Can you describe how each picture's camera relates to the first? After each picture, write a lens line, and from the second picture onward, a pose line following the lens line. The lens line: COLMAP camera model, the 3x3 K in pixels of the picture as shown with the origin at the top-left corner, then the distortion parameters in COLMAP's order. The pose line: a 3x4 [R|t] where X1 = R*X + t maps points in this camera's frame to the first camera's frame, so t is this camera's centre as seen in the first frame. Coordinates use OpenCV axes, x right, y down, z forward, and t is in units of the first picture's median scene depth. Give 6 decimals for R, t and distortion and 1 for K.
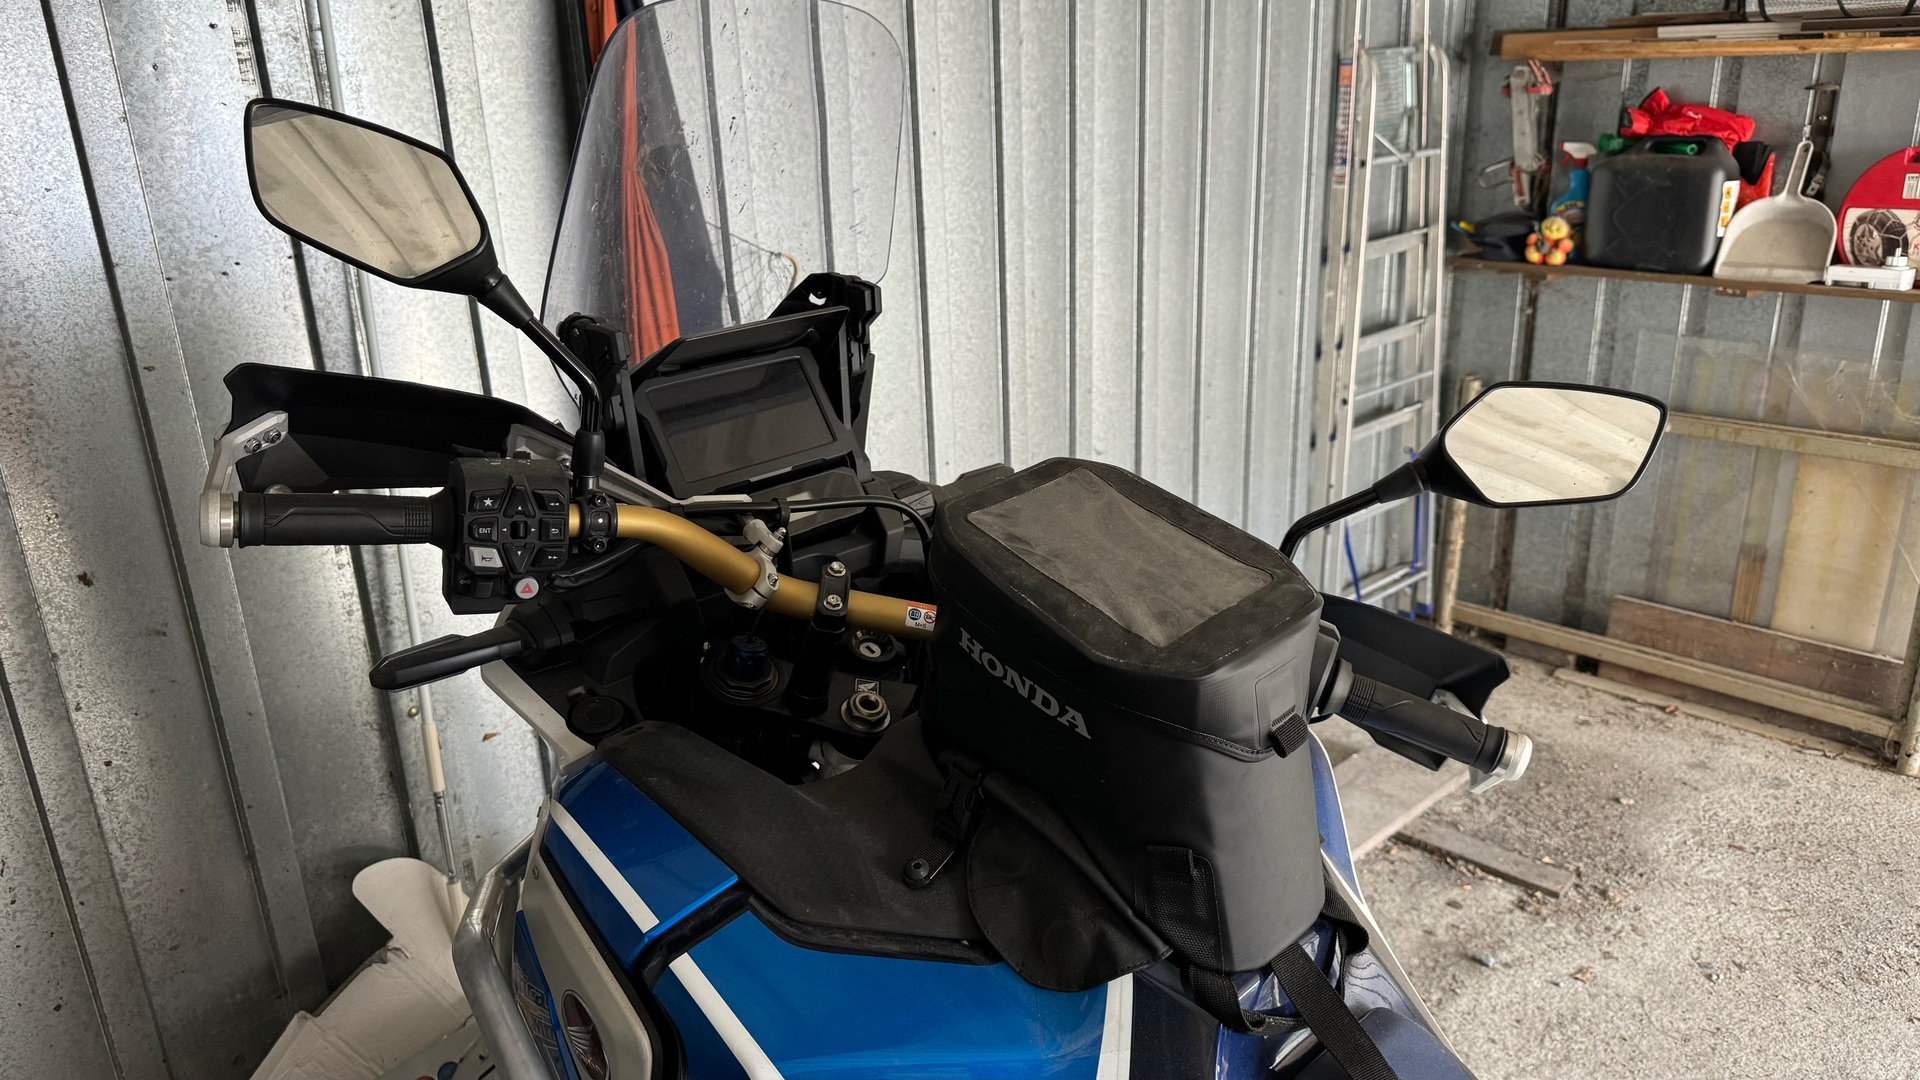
lens RADIAL K [[1429.9, 0, 962.7], [0, 1429.9, 593.7], [0, 0, 1]] dist [0.025189, -0.008960]
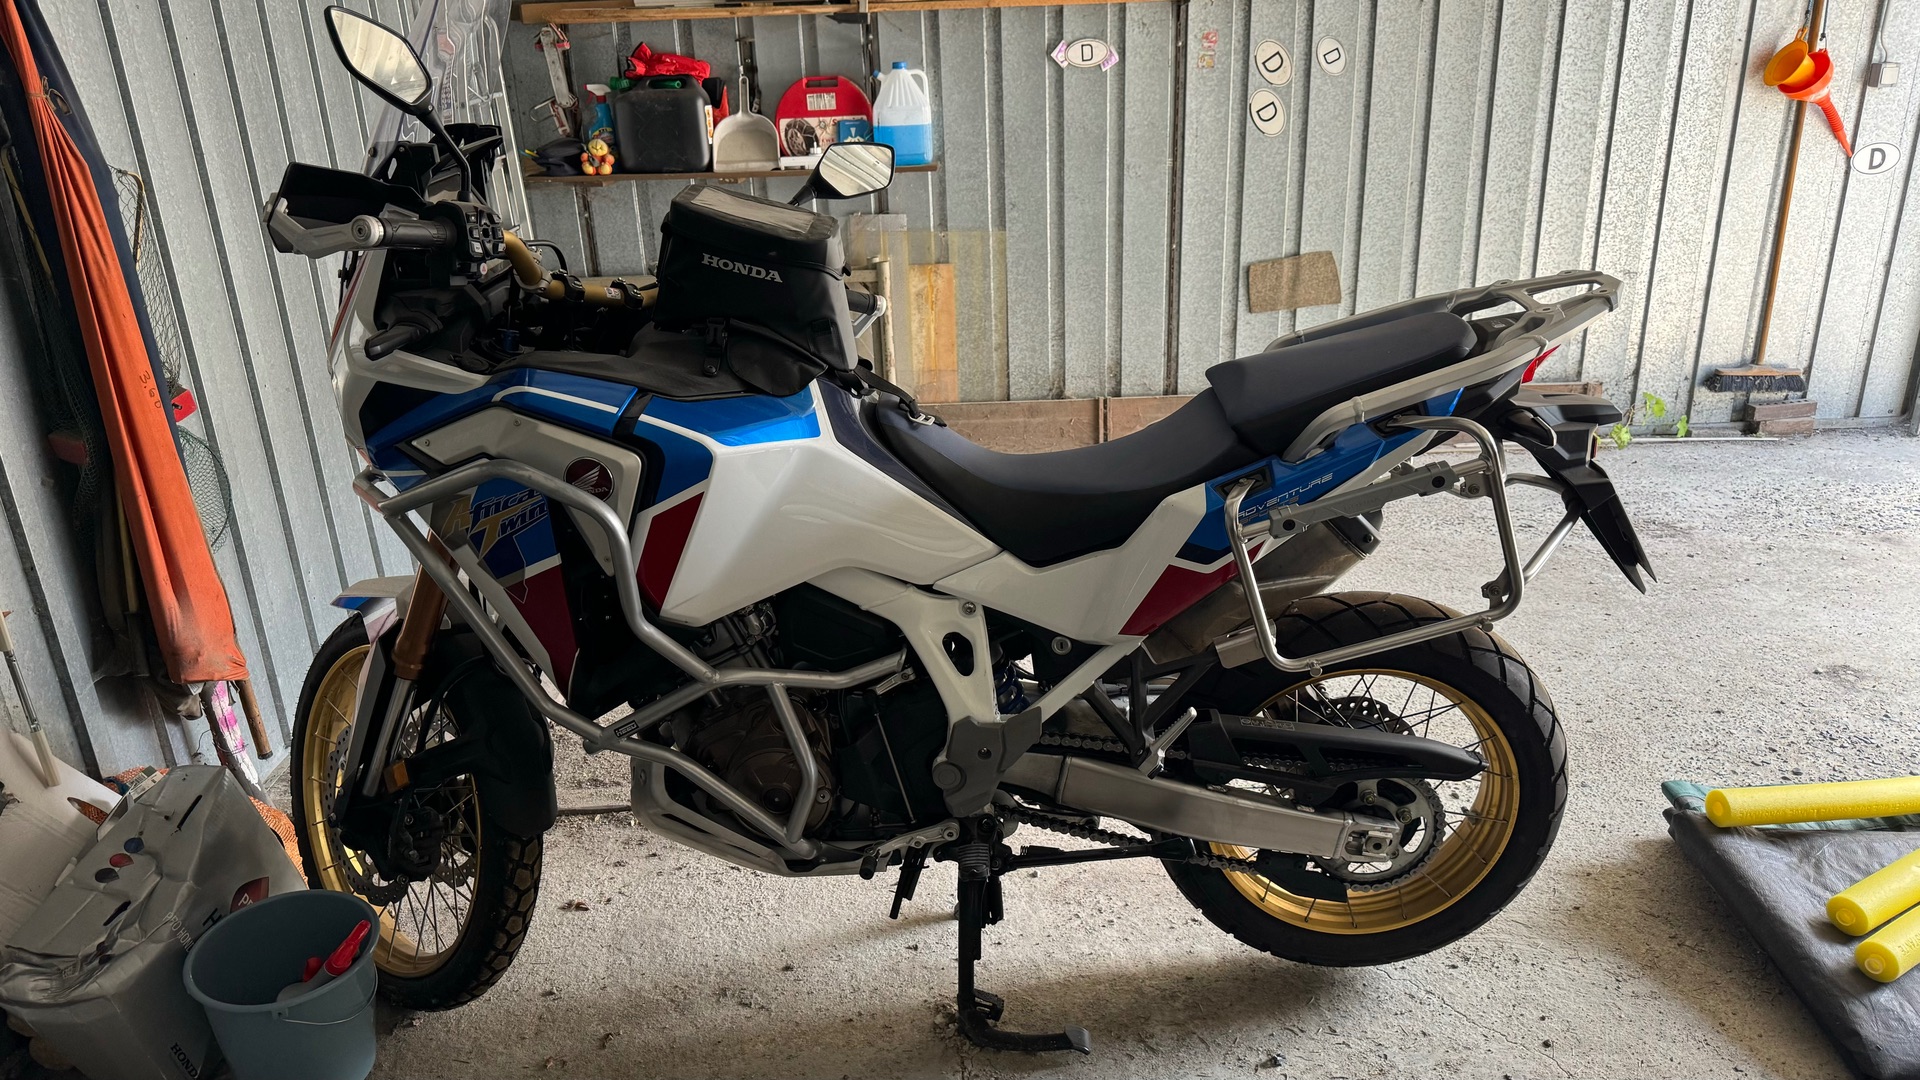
lens RADIAL K [[1429.9, 0, 962.7], [0, 1429.9, 593.7], [0, 0, 1]] dist [0.025189, -0.008960]
pose [[0.729913, -0.260652, 0.631892, -0.326380], [0.253483, 0.961743, 0.103910, 0.104744], [-0.634802, 0.084328, 0.768059, -0.241693]]
